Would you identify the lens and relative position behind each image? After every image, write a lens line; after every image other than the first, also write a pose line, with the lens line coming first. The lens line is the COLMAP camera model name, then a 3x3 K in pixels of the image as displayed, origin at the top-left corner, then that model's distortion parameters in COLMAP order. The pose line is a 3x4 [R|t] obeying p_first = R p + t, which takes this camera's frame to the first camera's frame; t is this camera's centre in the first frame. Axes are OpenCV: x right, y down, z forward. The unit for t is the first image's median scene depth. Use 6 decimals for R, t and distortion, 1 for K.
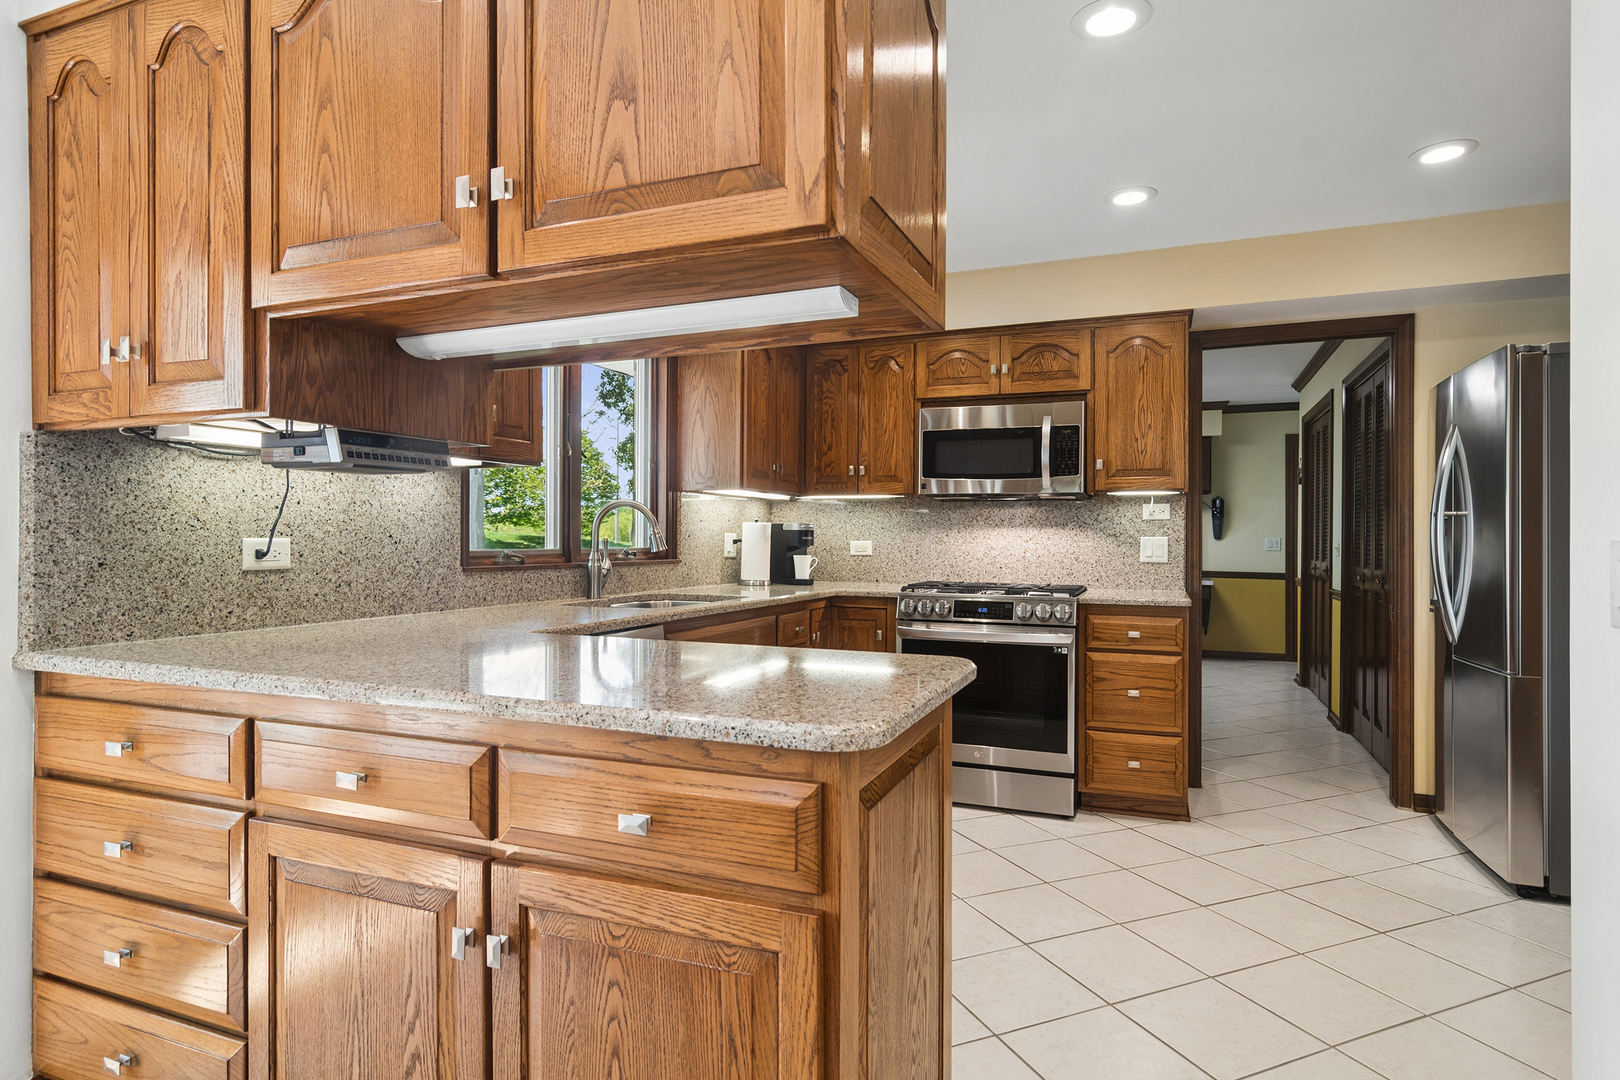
lens RADIAL K [[873.1, 0, 811.6], [0, 873.1, 535.7], [0, 0, 1]] dist [0.000649, 0.001146]
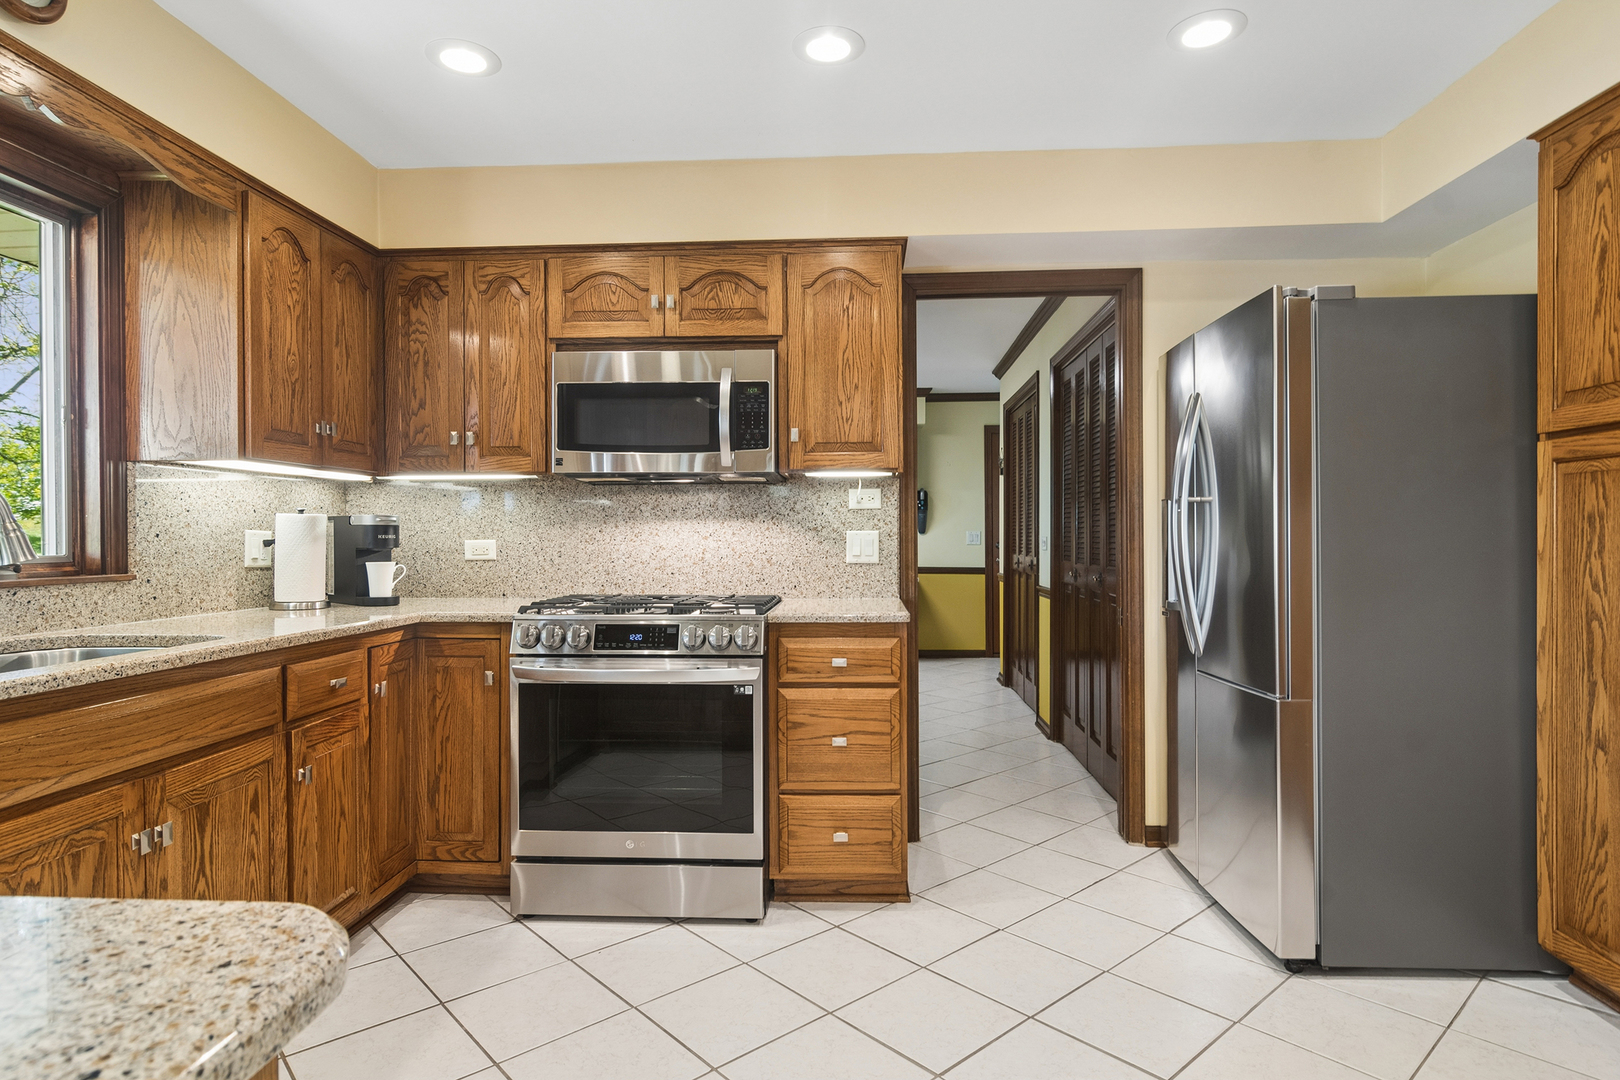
lens RADIAL K [[879.0, 0, 820.1], [0, 879.0, 538.9], [0, 0, 1]] dist [0.000652, 0.000483]
pose [[0.945873, -0.010915, 0.324352, 0.102782], [0.008554, 0.999926, 0.008706, 0.001522], [-0.324423, -0.005461, 0.945896, 0.272875]]
